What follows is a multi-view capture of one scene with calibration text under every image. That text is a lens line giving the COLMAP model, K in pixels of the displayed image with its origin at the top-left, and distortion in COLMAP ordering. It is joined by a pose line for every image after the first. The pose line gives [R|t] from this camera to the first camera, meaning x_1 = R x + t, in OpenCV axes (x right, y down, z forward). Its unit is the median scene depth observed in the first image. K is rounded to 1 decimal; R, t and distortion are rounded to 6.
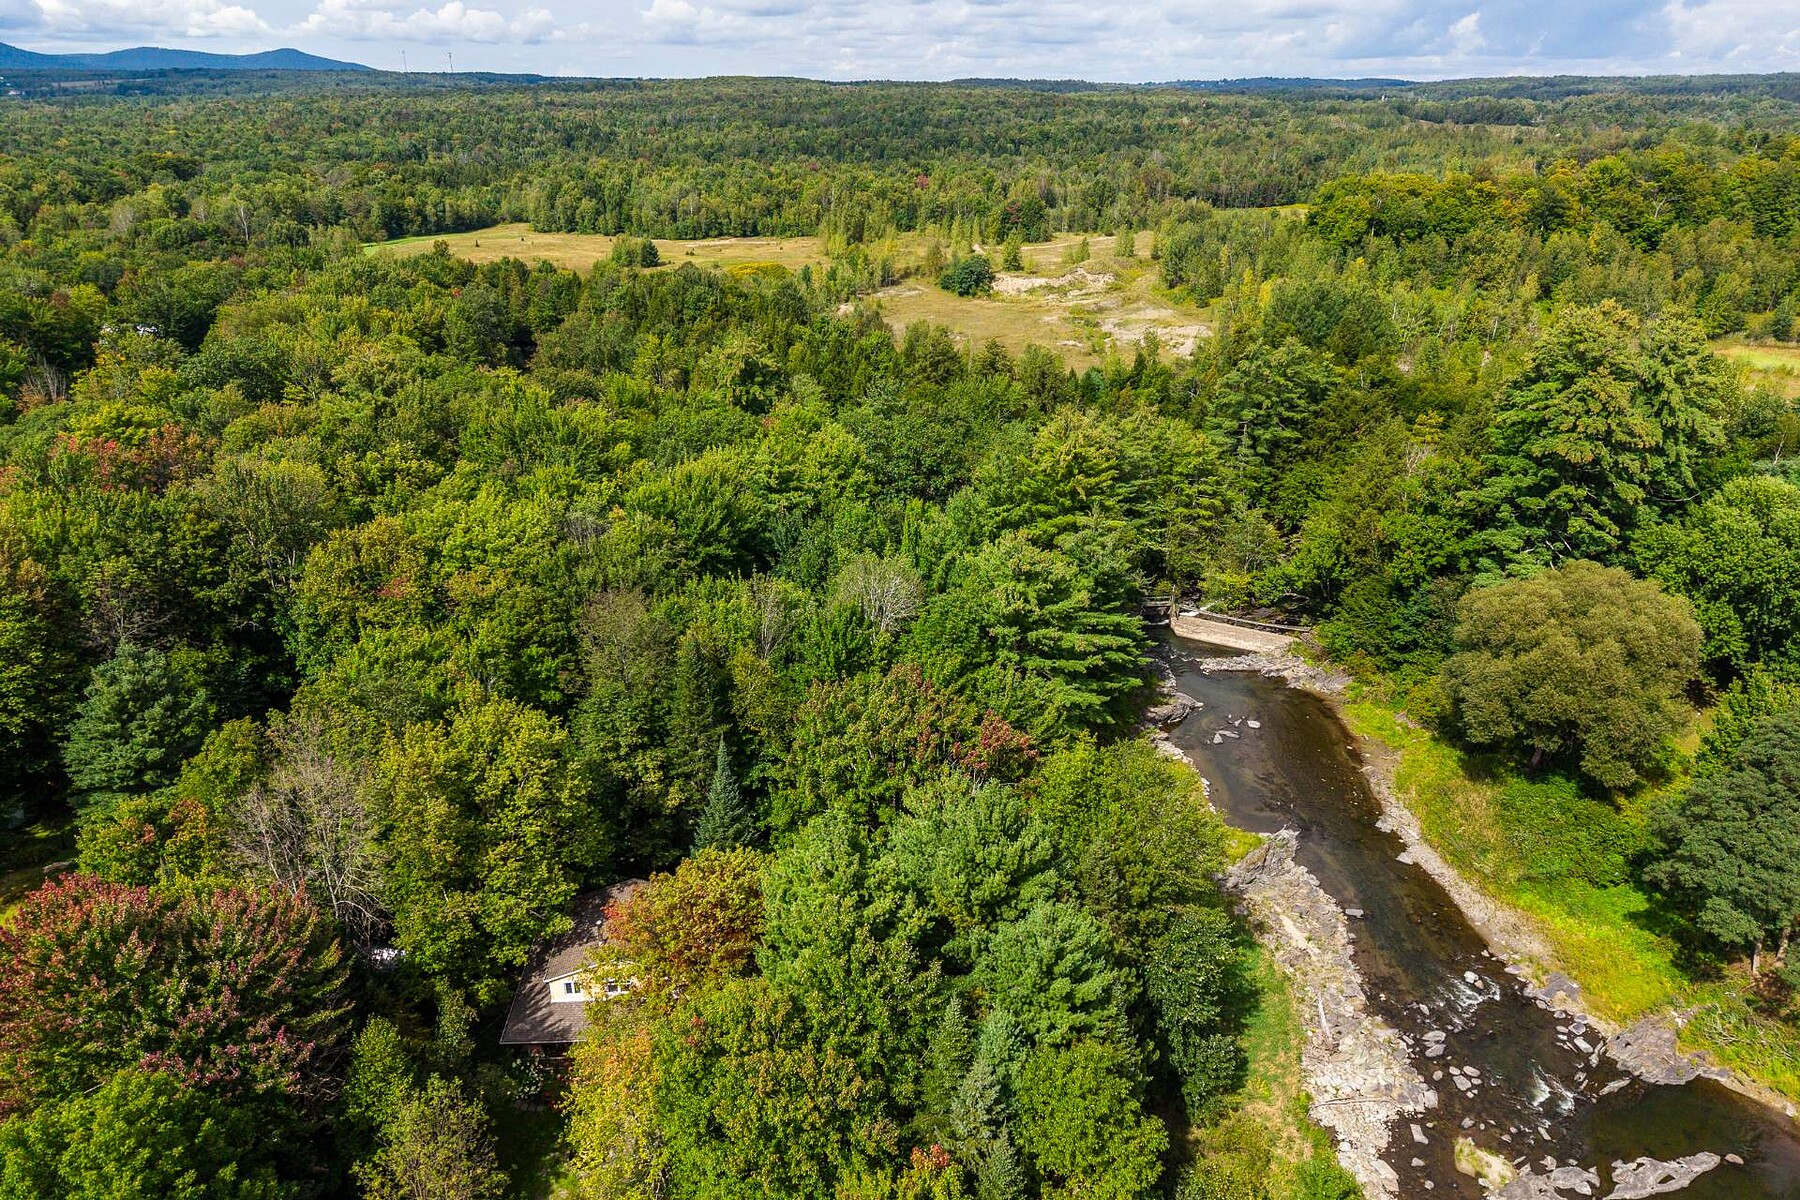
lens RADIAL K [[1261.0, 0, 900.0], [0, 1261.0, 600.0], [0, 0, 1]] dist [0.004238, -0.000515]
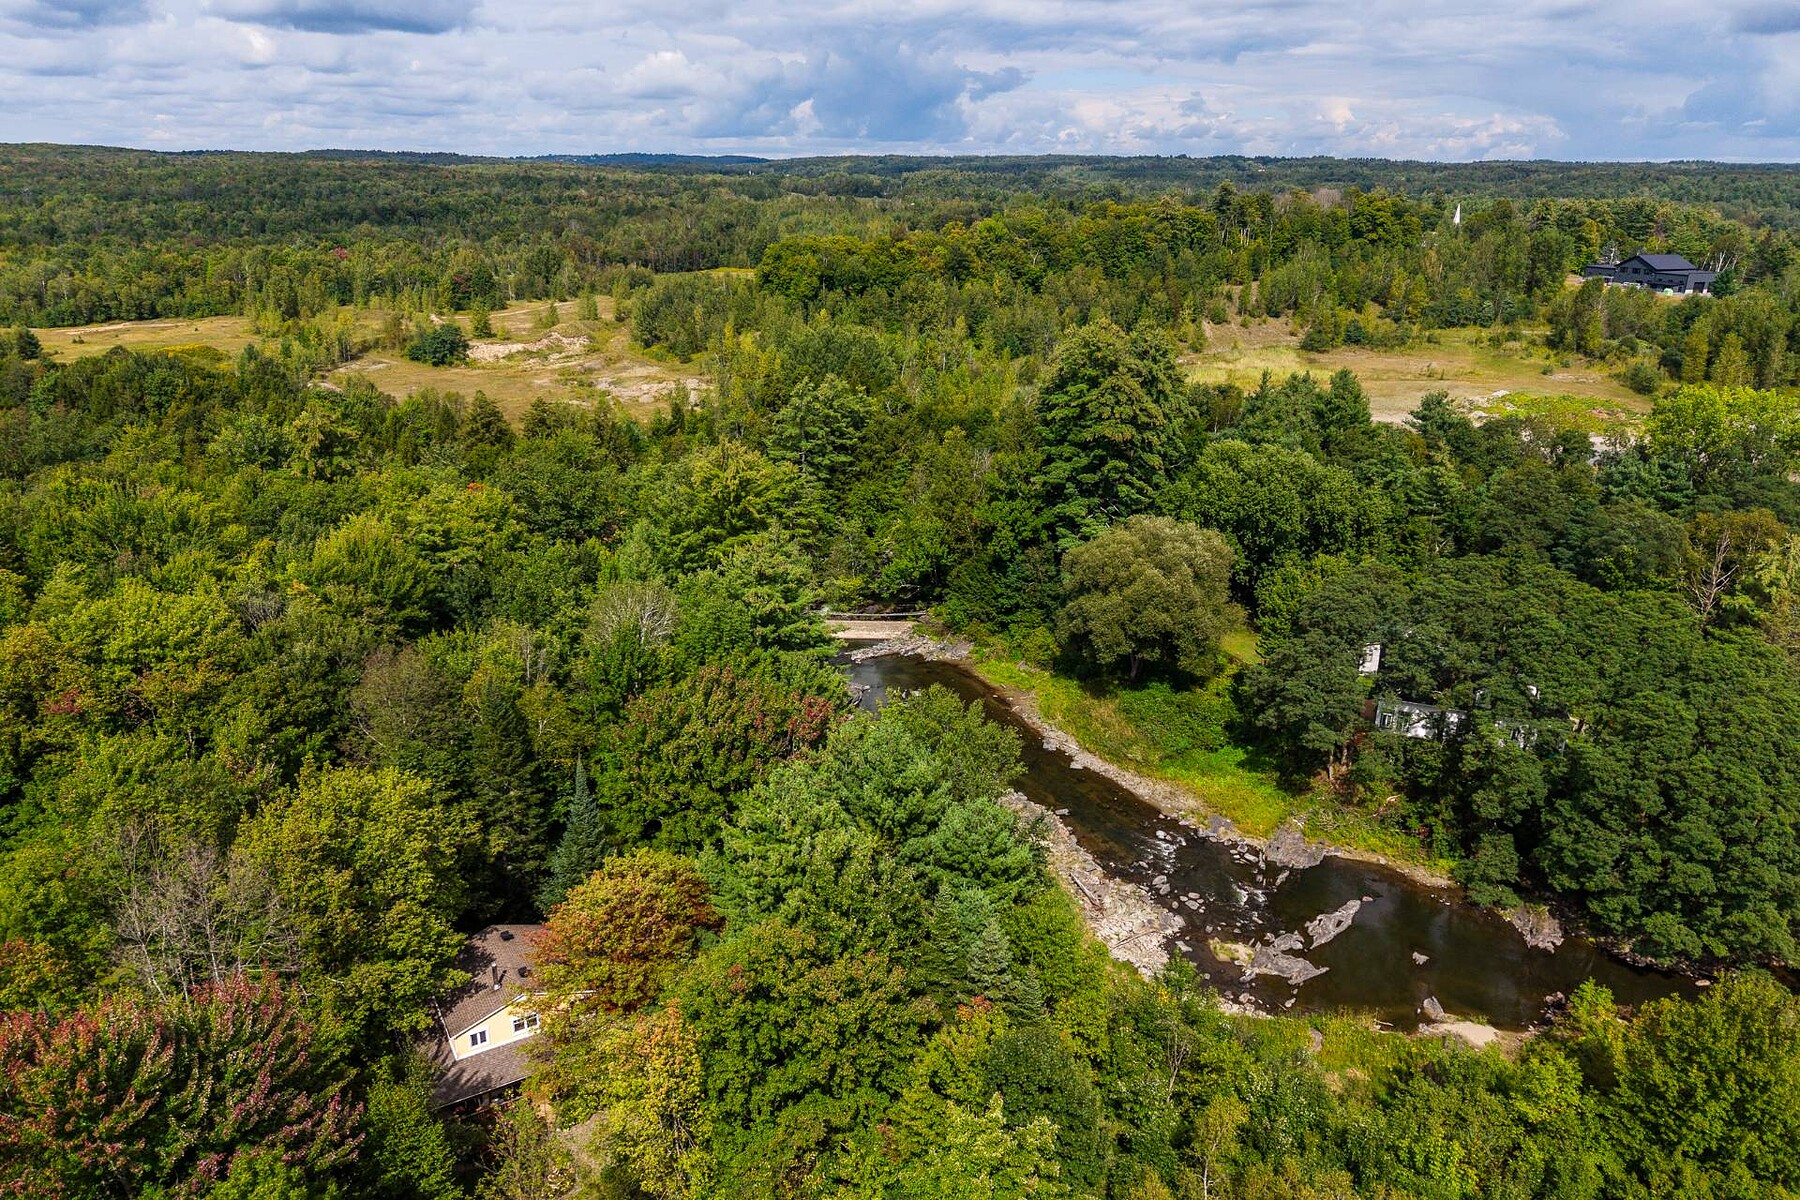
lens RADIAL K [[1277.6, 0, 900.0], [0, 1277.6, 600.0], [0, 0, 1]] dist [0.050993, -0.092041]
pose [[0.876824, -0.145777, 0.458179, -0.270356], [0.172770, 0.984810, -0.017299, 0.032935], [-0.448698, 0.094328, 0.888692, -0.046023]]
